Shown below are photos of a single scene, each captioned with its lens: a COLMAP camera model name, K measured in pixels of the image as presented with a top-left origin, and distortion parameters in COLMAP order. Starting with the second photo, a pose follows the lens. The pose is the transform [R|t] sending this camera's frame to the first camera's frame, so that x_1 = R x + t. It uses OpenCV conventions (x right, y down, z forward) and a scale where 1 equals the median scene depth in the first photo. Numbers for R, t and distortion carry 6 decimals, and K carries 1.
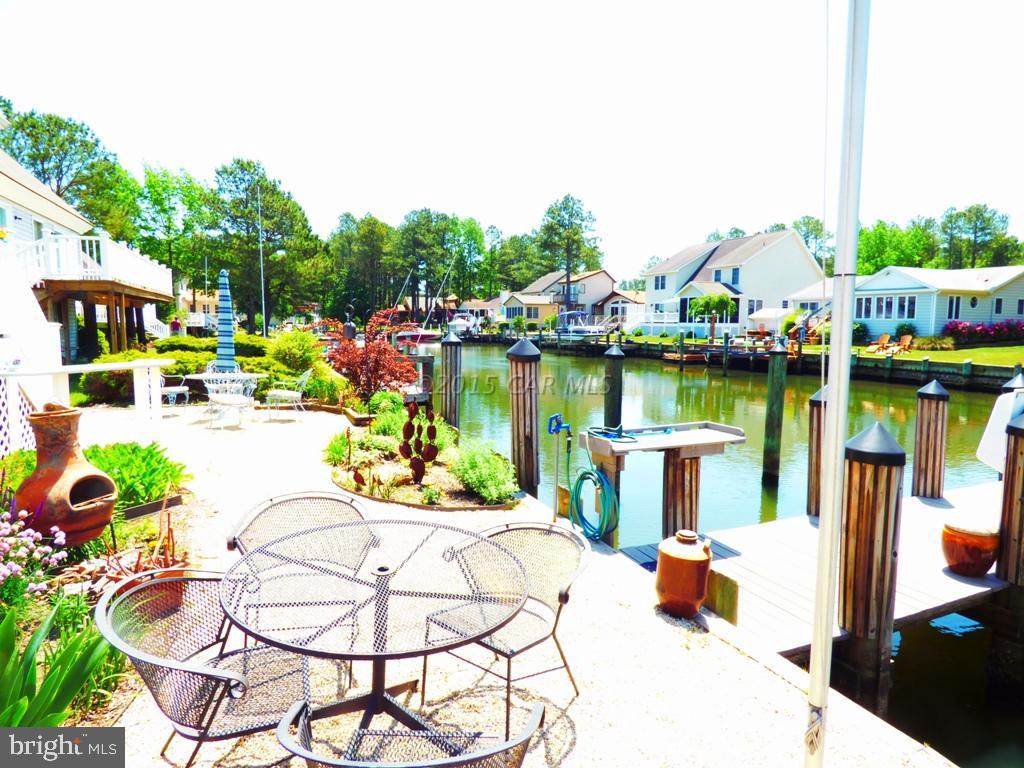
lens RADIAL K [[643.0, 0, 512.0], [0, 643.0, 384.0], [0, 0, 1]] dist [-0.006698, 0.003874]
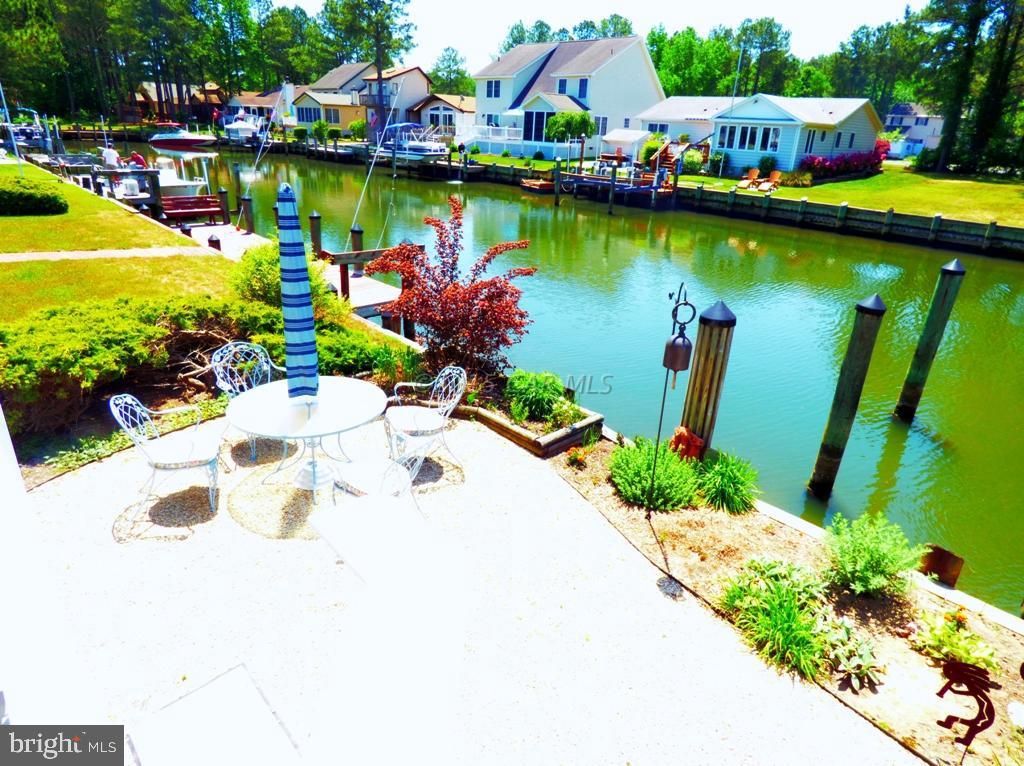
lens RADIAL K [[643.0, 0, 512.0], [0, 643.0, 383.0], [0, 0, 1]] dist [-0.006698, 0.003874]
pose [[0.937647, -0.100368, 0.332784, -0.080901], [-0.001778, 0.956006, 0.293342, -0.029913], [-0.347585, -0.275643, 0.896217, 0.084636]]
